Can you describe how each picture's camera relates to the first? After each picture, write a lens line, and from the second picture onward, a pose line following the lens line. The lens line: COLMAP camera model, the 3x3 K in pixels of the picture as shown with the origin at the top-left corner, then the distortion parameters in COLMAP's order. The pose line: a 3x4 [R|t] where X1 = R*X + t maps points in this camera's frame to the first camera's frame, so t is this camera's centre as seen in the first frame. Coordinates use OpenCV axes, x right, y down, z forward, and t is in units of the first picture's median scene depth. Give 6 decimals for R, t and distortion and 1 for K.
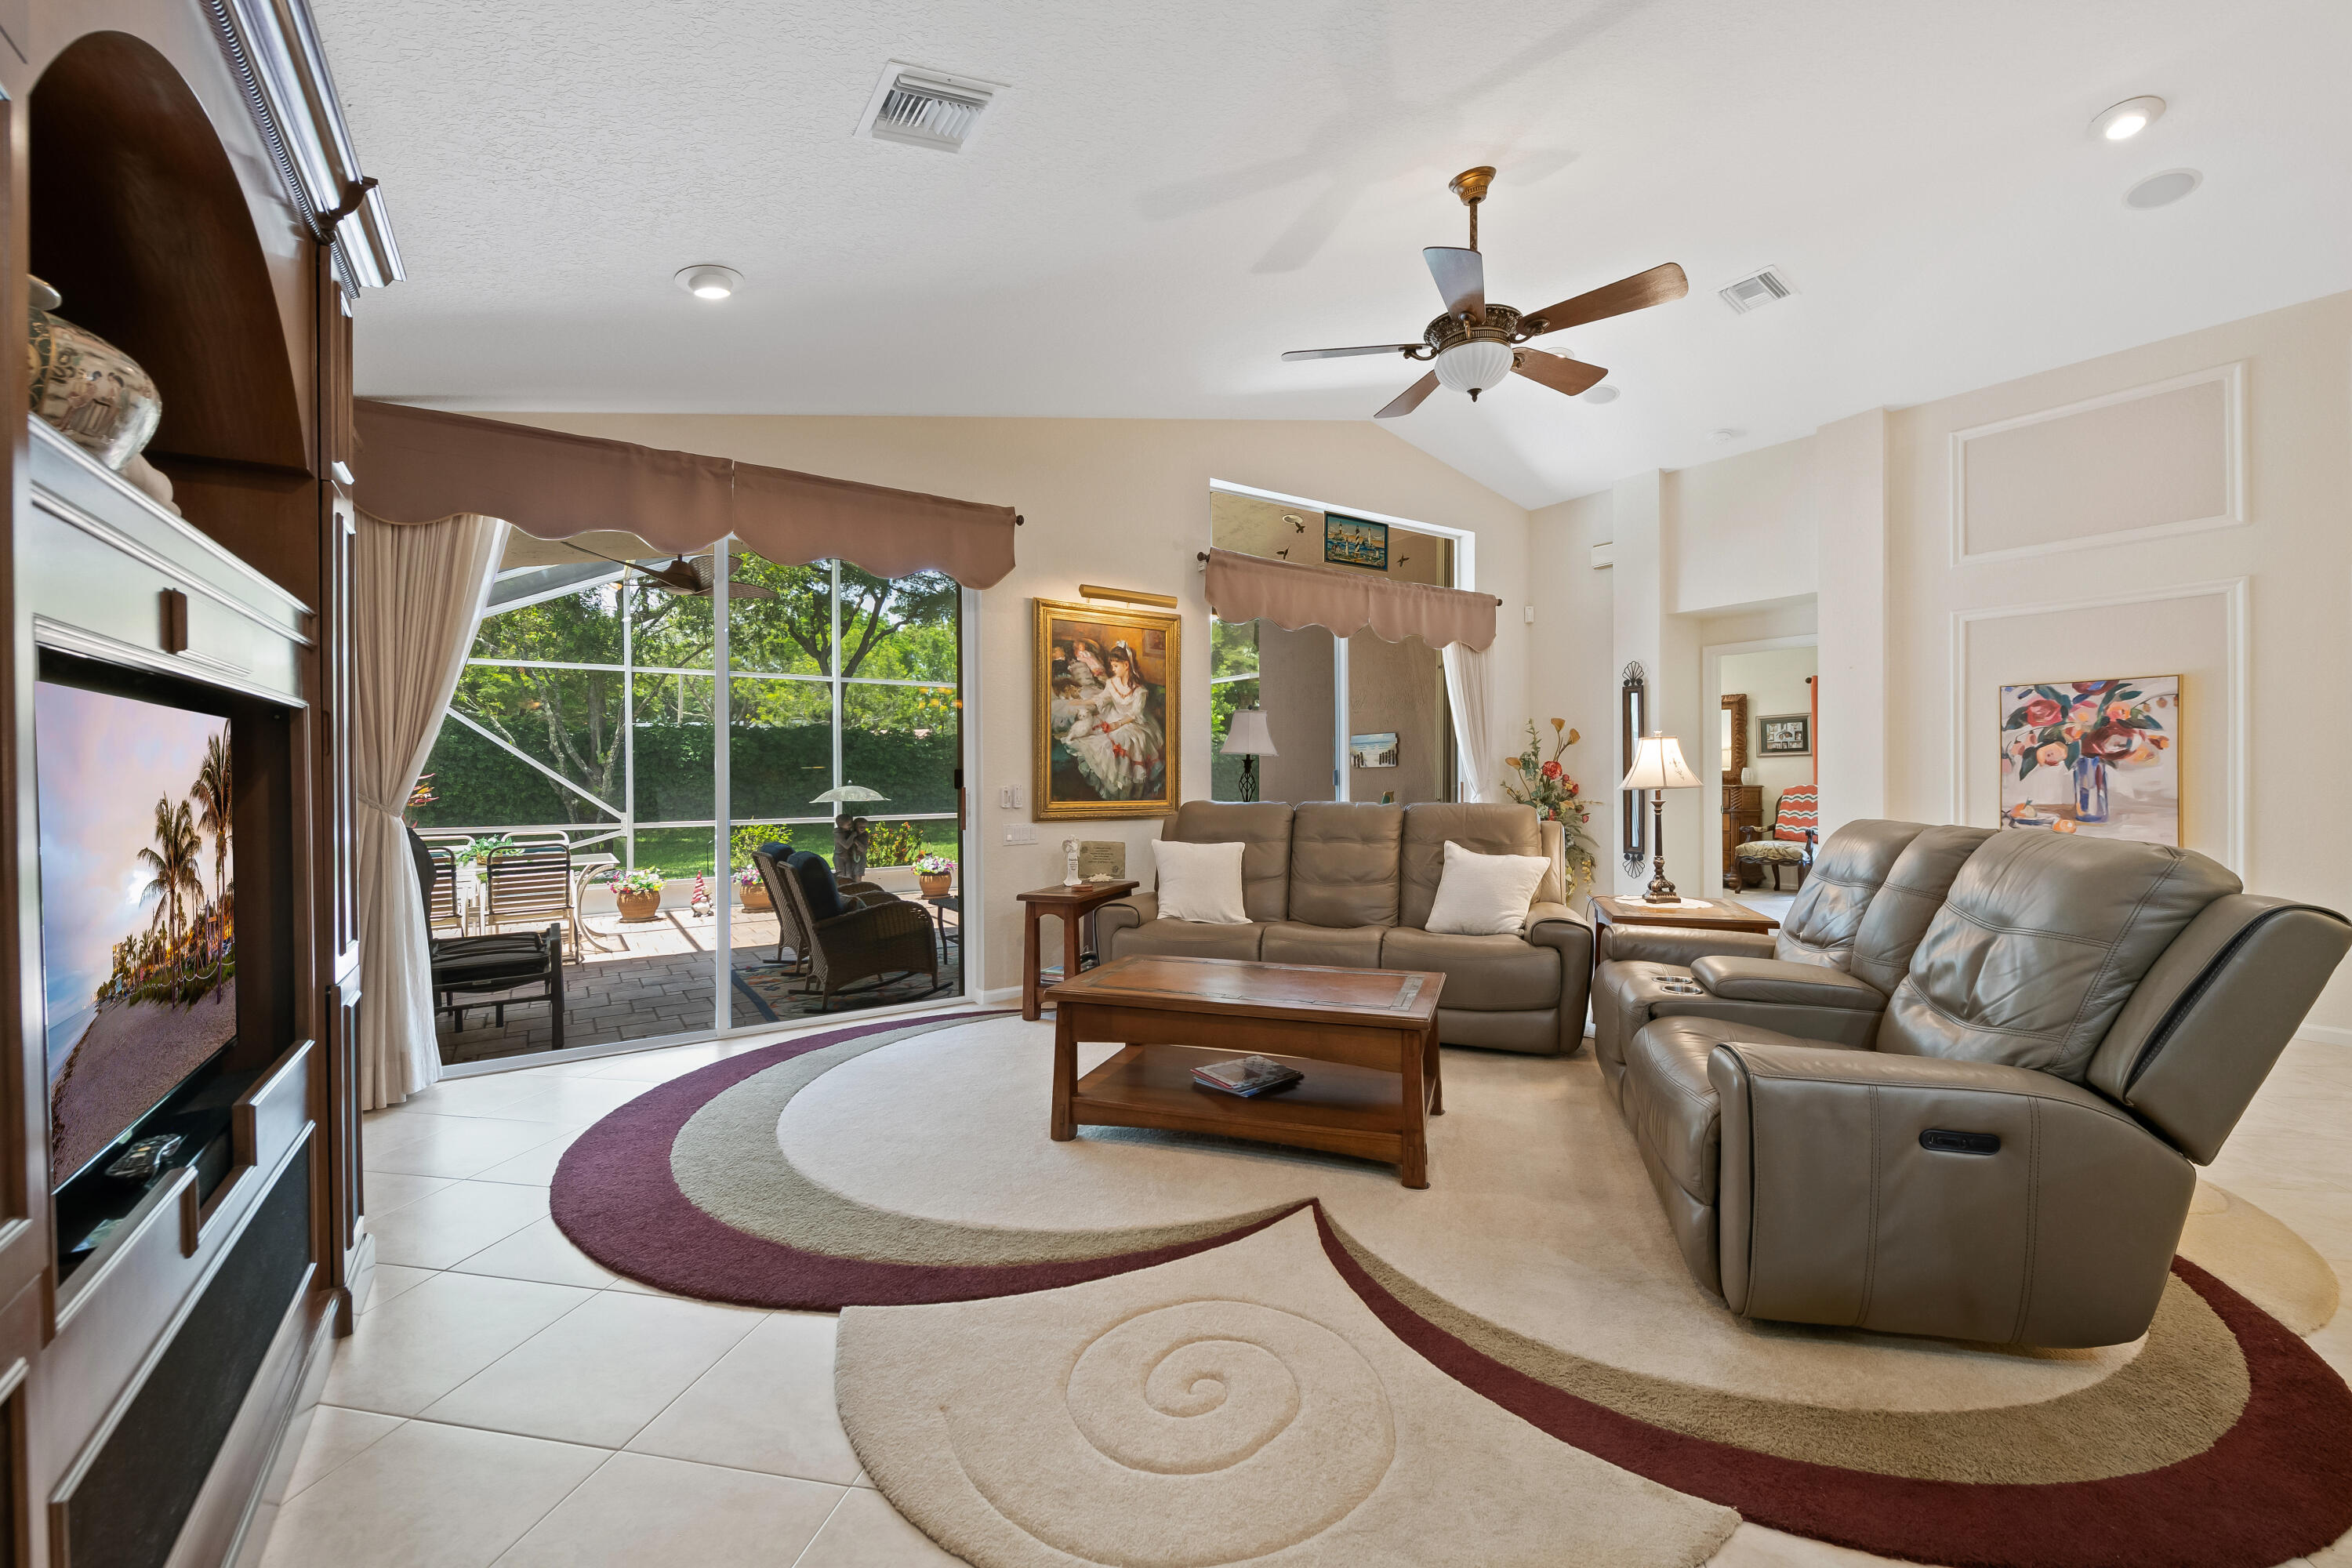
lens RADIAL K [[950.1, 0, 1172.9], [0, 950.1, 781.9], [0, 0, 1]] dist [0.009332, -0.000809]
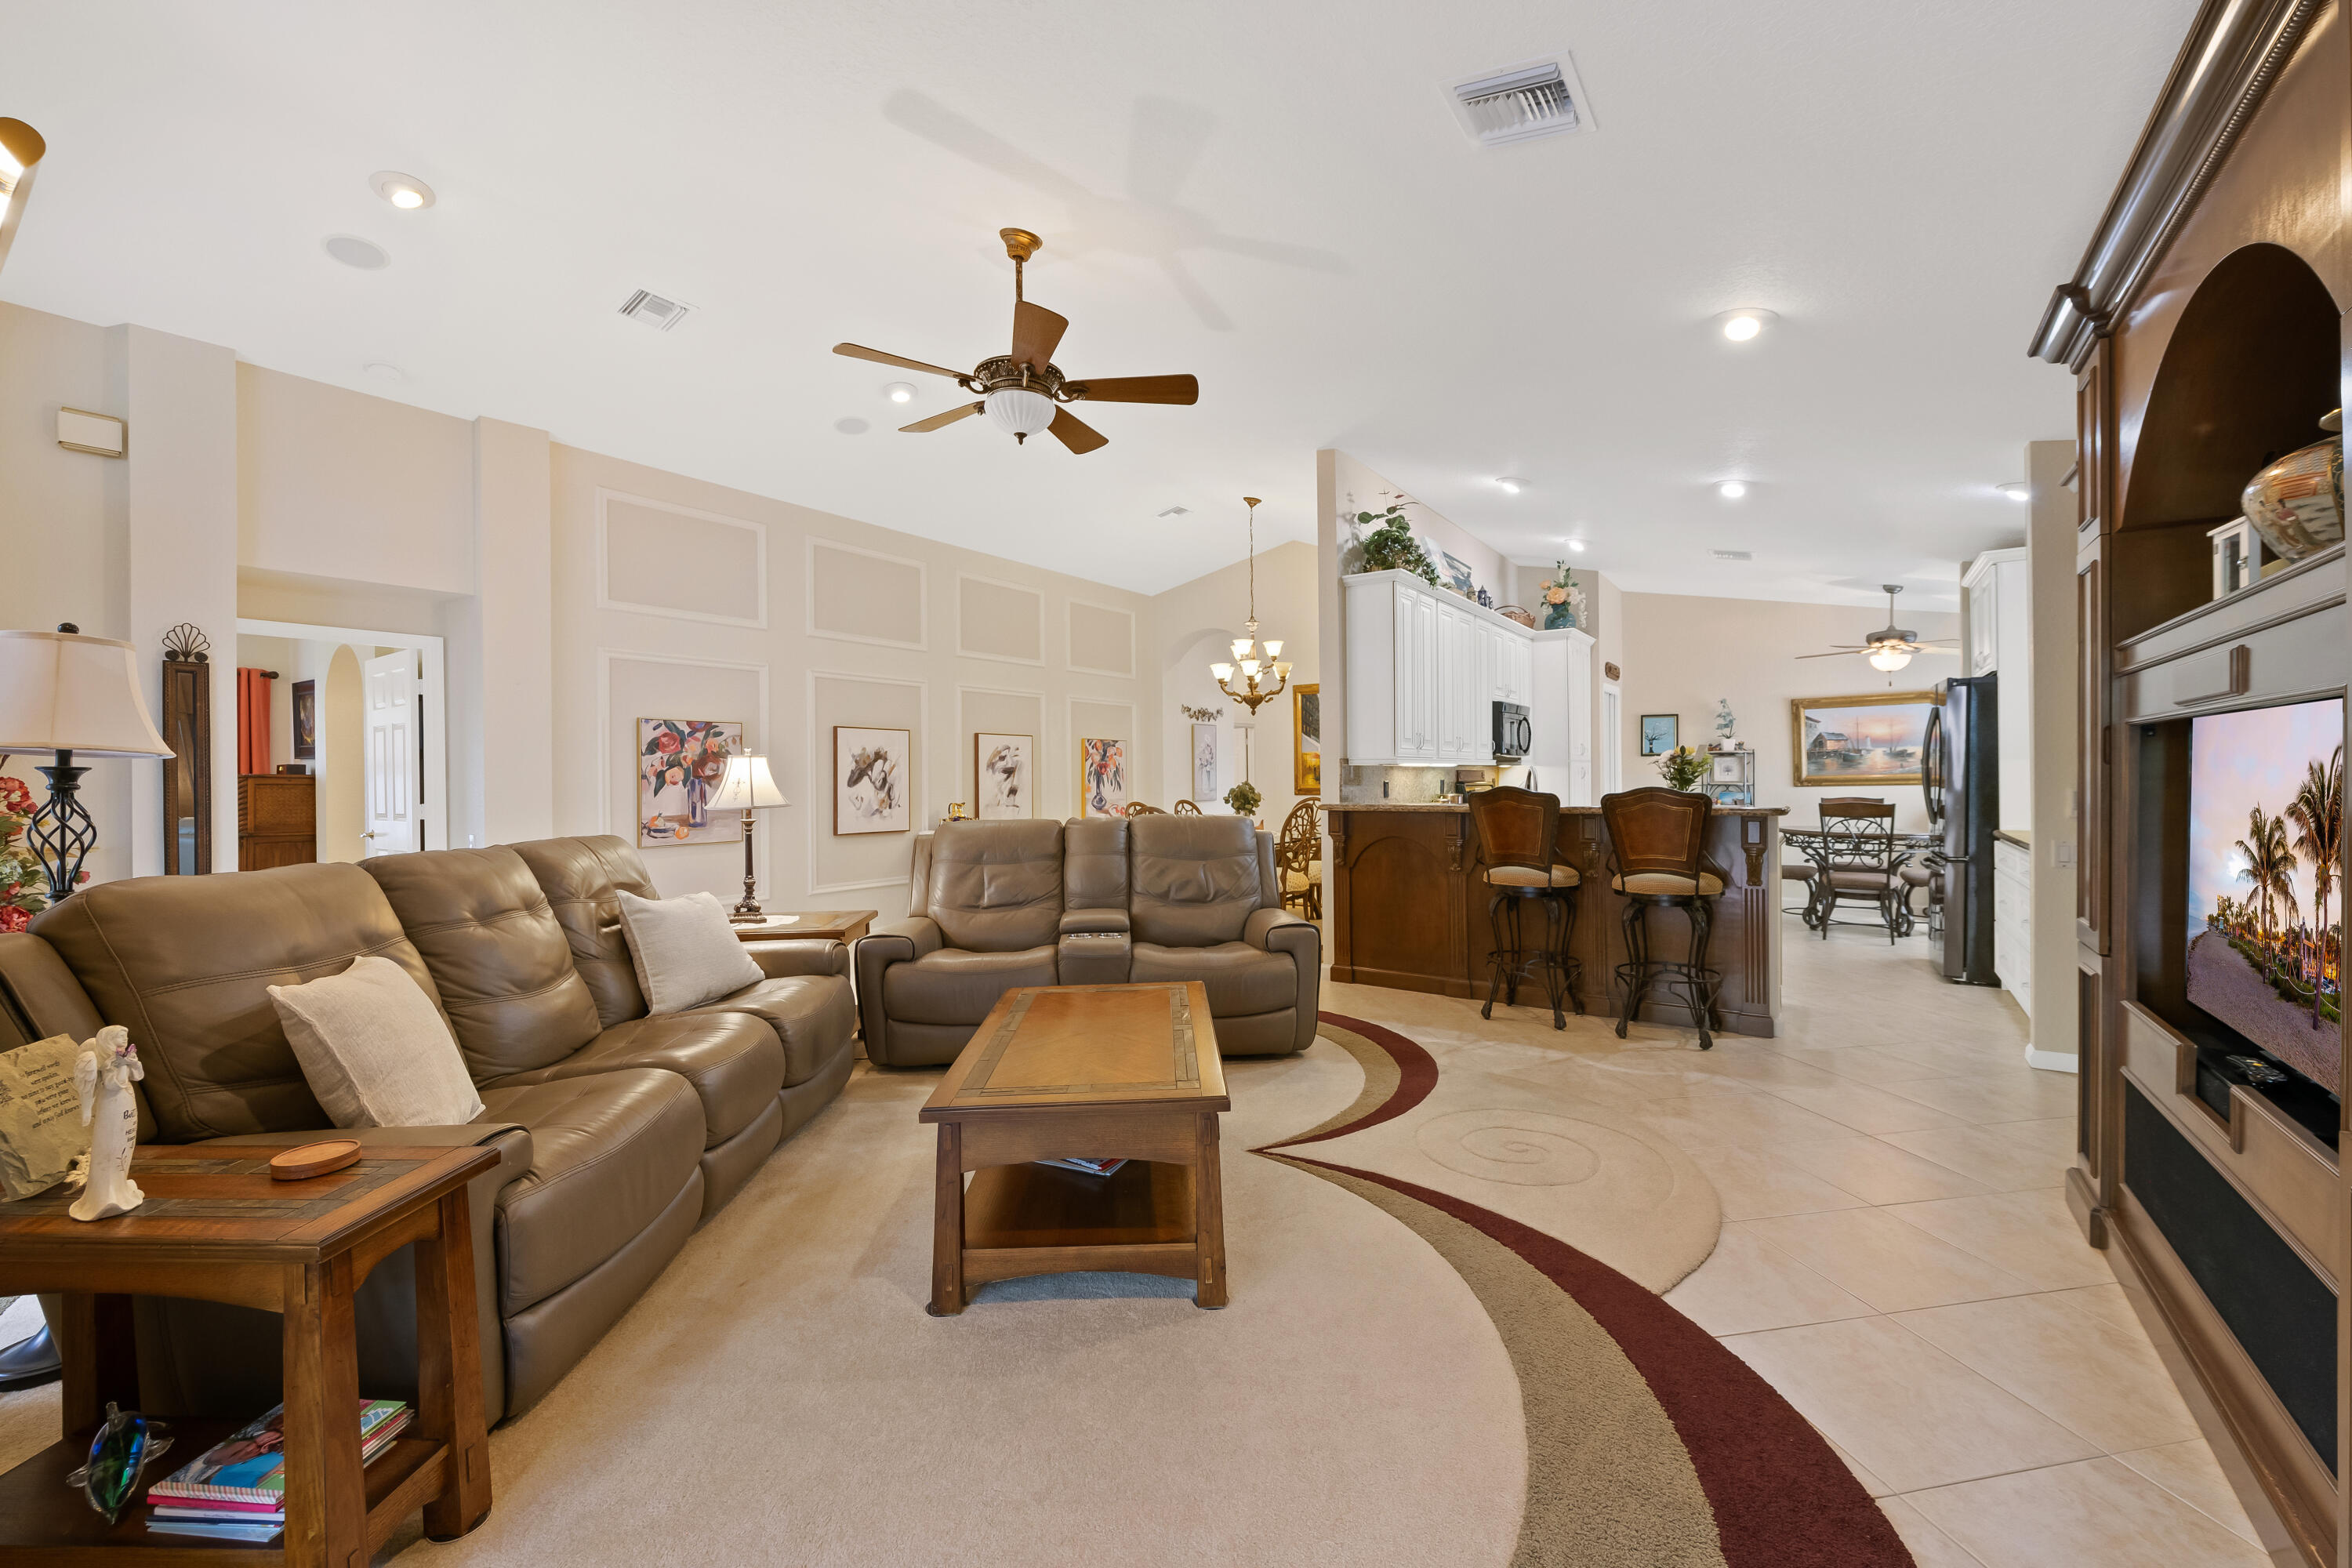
lens RADIAL K [[950.1, 0, 1184.8], [0, 950.1, 779.9], [0, 0, 1]] dist [0.009332, -0.000809]
pose [[-0.372214, 0.003267, 0.928141, -0.505449], [0.015864, 0.999870, 0.002842, -0.016271], [-0.928011, 0.015782, -0.372218, 0.837567]]
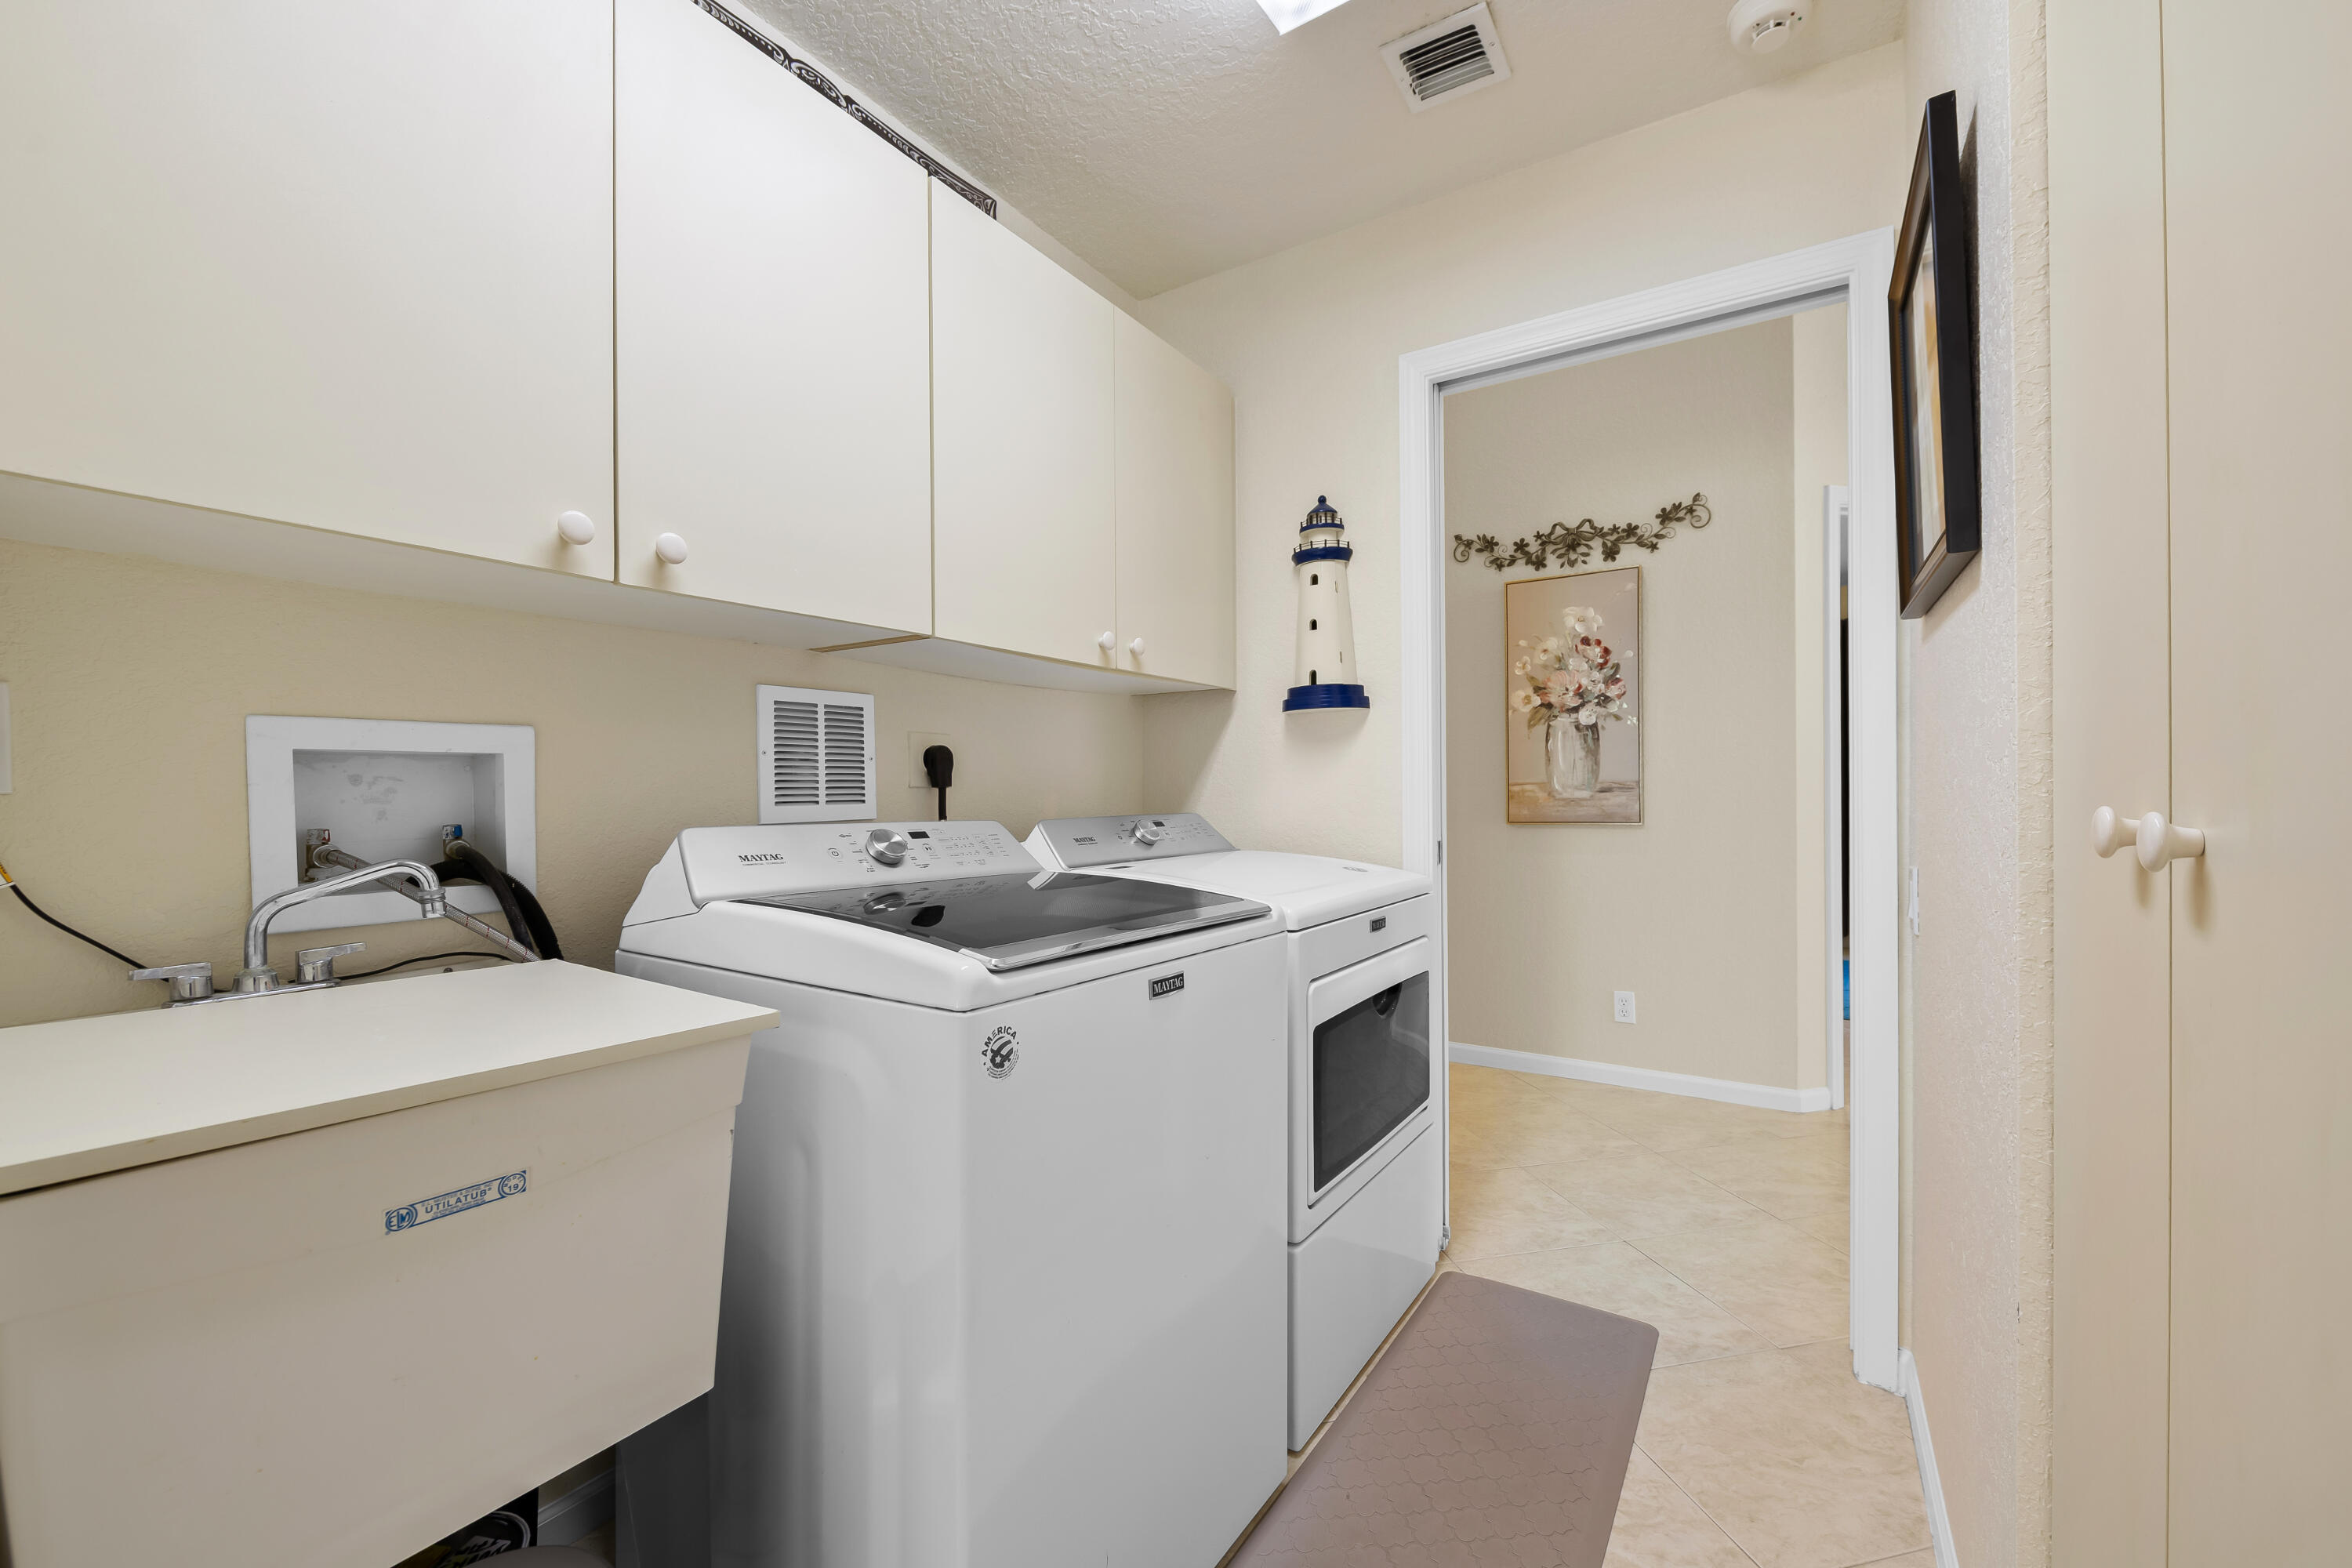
lens RADIAL K [[950.1, 0, 1162.5], [0, 950.1, 790.4], [0, 0, 1]] dist [0.009332, -0.000809]
pose [[0.923856, 0.000364, 0.382741, 0.993976], [0.003788, 0.999942, -0.010094, 0.021192], [-0.382723, 0.010775, 0.923800, -0.536035]]
